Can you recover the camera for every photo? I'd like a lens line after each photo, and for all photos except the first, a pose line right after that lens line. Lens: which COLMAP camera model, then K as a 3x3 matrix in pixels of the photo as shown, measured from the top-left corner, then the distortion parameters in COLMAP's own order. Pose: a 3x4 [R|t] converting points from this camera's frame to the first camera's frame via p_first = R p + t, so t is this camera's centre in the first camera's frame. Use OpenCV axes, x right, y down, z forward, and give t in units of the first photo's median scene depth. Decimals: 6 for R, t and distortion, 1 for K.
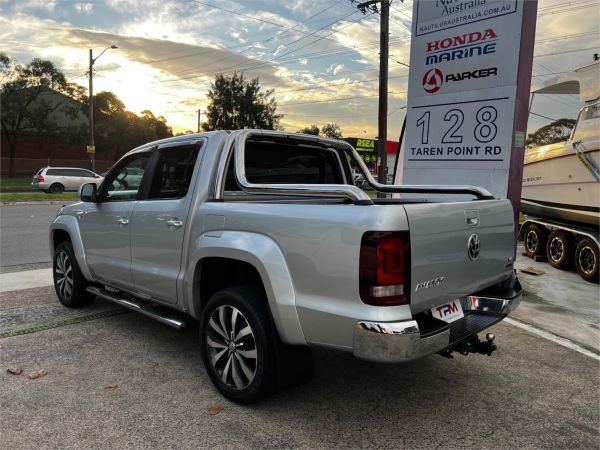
lens RADIAL K [[450.0, 0, 300.0], [0, 450.0, 225.0], [0, 0, 1]] dist [0.085514, -0.091784]
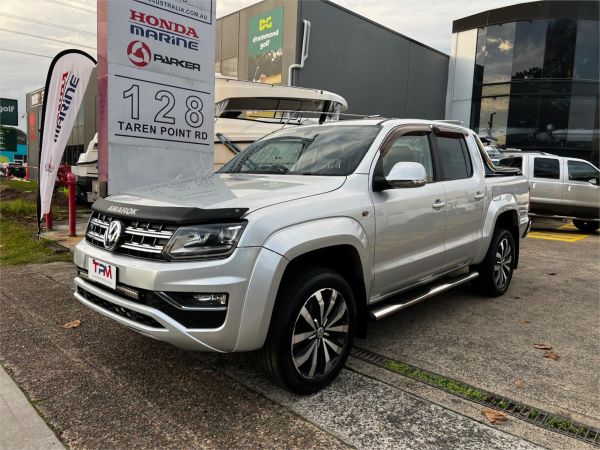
lens RADIAL K [[450.0, 0, 300.0], [0, 450.0, 225.0], [0, 0, 1]] dist [0.085514, -0.091784]
pose [[-0.039789, -0.129780, 0.990744, -0.743244], [0.079099, 0.988009, 0.132599, -0.064064], [-0.996072, 0.083643, -0.029046, 0.747410]]
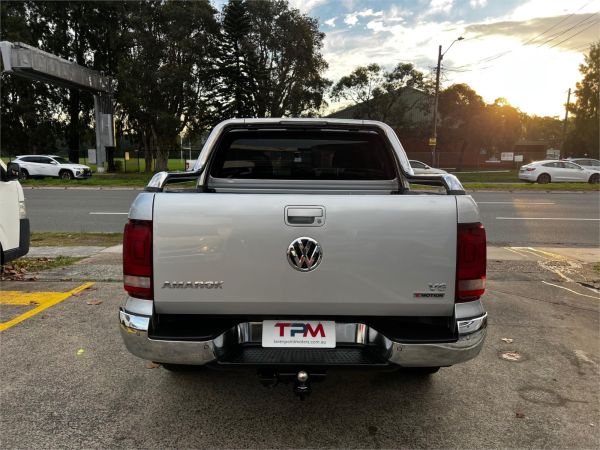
lens RADIAL K [[450.0, 0, 300.0], [0, 450.0, 225.0], [0, 0, 1]] dist [0.085514, -0.091784]
pose [[0.699490, 0.087412, -0.709276, 0.352592], [-0.073761, 0.996021, 0.050007, -0.015119], [0.710825, 0.017338, 0.703155, 0.179222]]
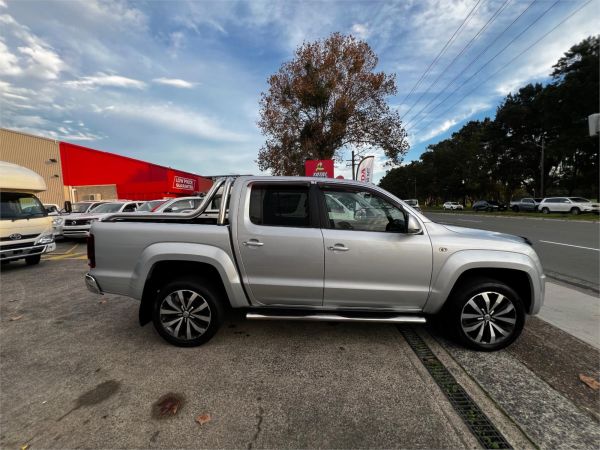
lens RADIAL K [[241.3, 0, 300.0], [0, 241.3, 225.0], [0, 0, 1]] dist [0.000144, 0.000301]
pose [[-0.740901, 0.054045, -0.669437, 0.228079], [-0.068520, 0.985474, 0.155393, -0.100988], [0.668110, 0.161000, -0.726435, 0.953432]]
